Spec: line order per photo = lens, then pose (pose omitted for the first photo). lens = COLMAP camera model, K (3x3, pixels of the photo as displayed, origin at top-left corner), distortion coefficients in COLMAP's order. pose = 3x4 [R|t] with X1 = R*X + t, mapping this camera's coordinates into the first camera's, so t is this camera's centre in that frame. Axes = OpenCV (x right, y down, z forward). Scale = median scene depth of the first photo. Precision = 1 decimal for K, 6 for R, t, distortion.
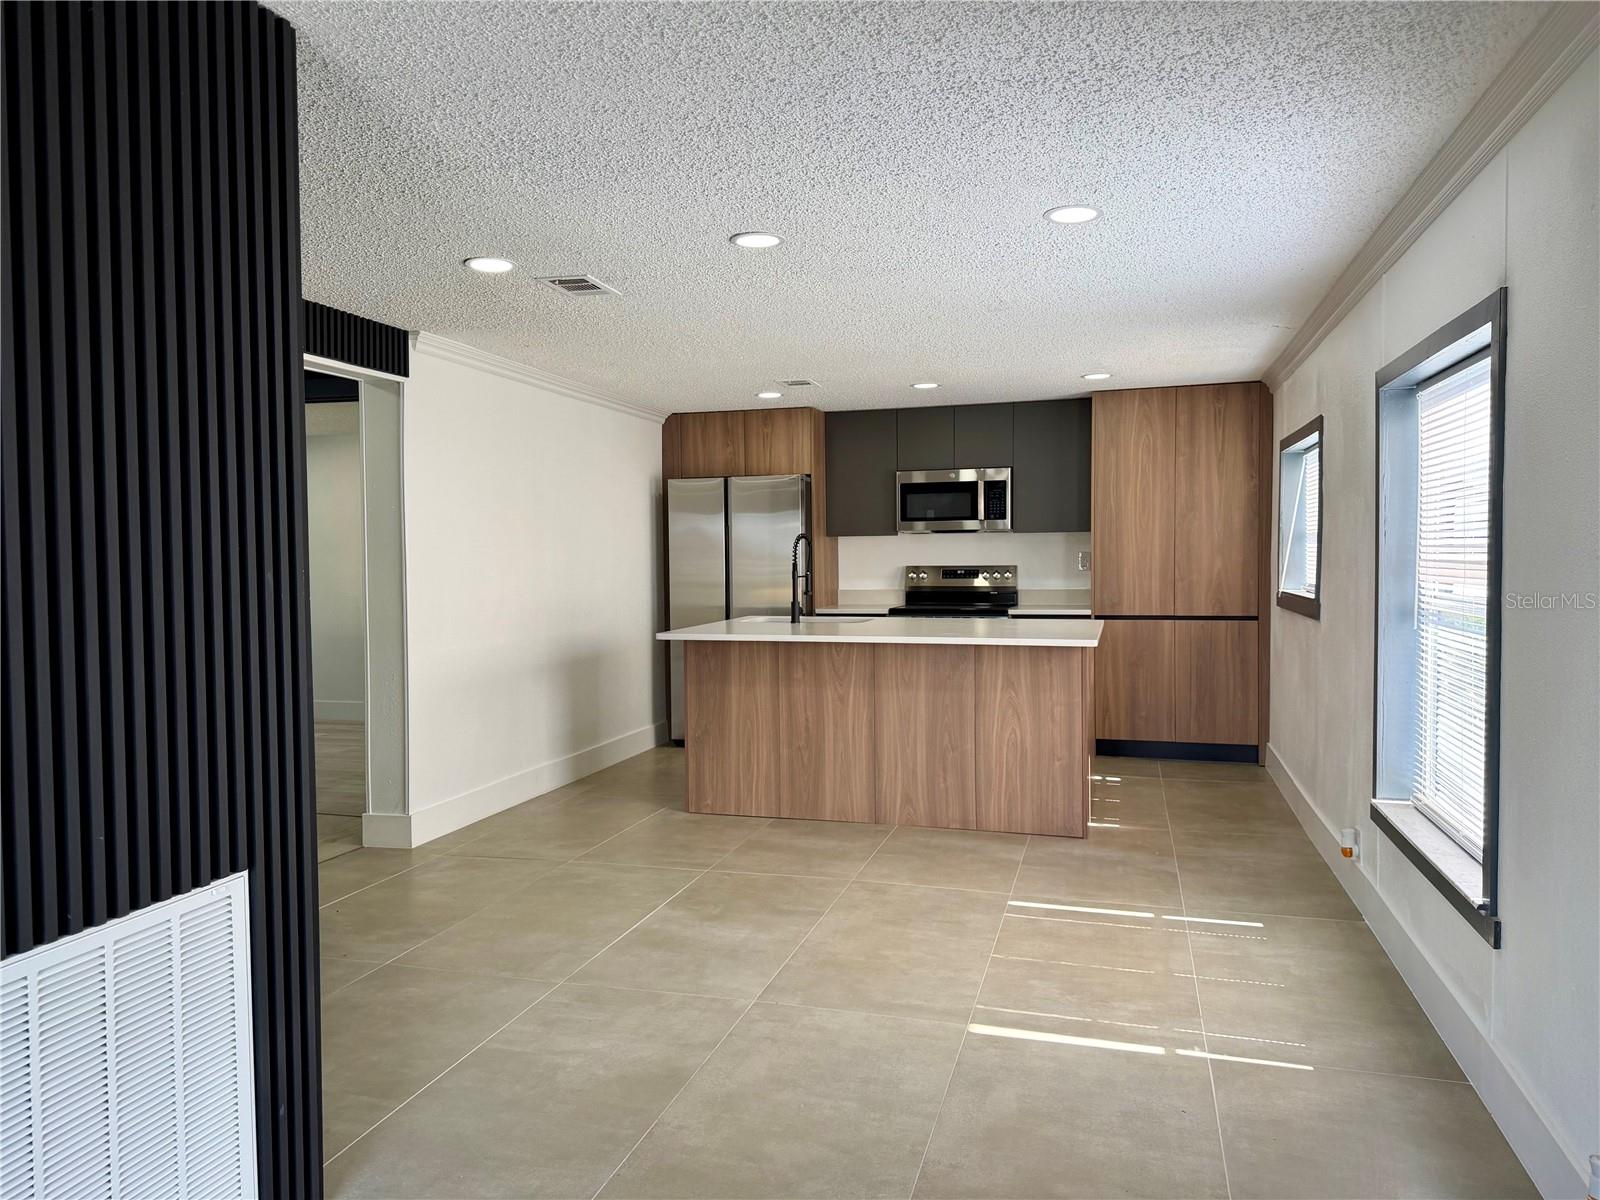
lens RADIAL K [[1123.3, 0, 808.7], [0, 1123.3, 603.6], [0, 0, 1]] dist [0.072501, -0.105329]
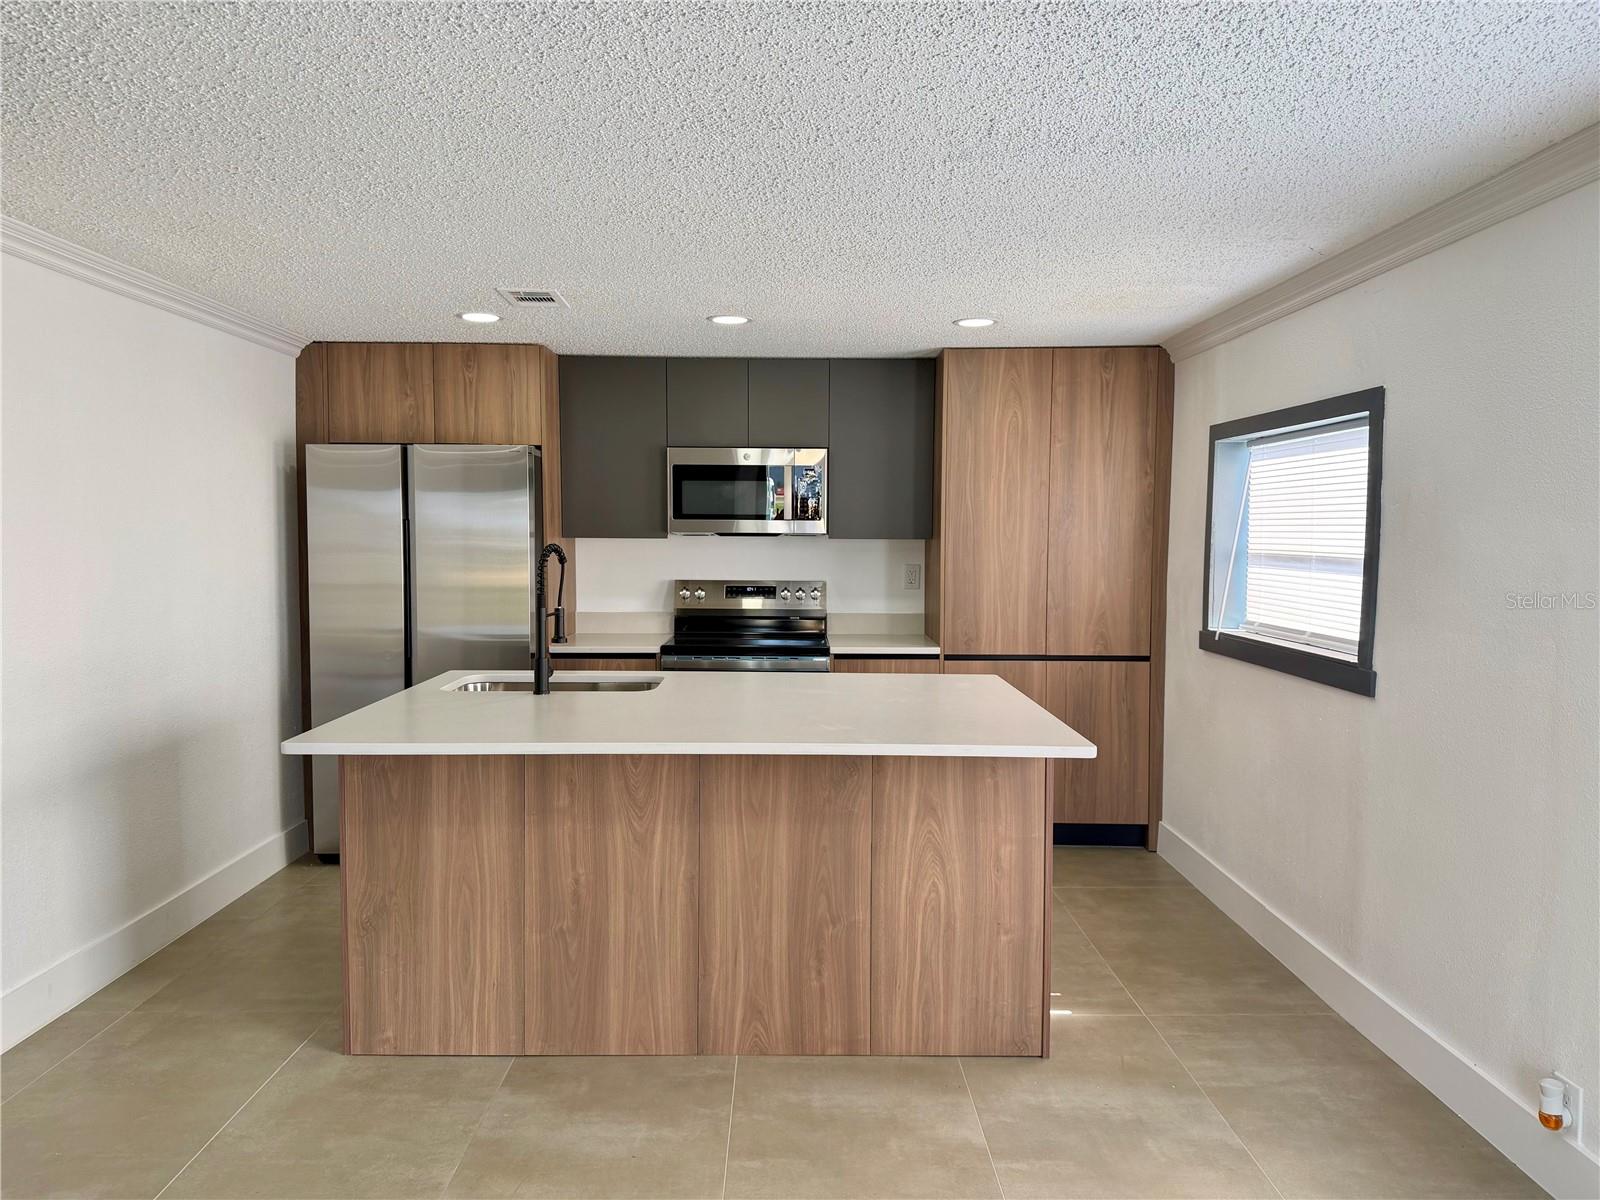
lens RADIAL K [[1123.3, 0, 808.7], [0, 1123.3, 603.6], [0, 0, 1]] dist [0.072501, -0.105329]
pose [[0.957999, -0.001266, 0.286768, -0.041614], [-0.004574, 0.999796, 0.019695, -0.037992], [-0.286734, -0.020180, 0.957798, 0.337008]]
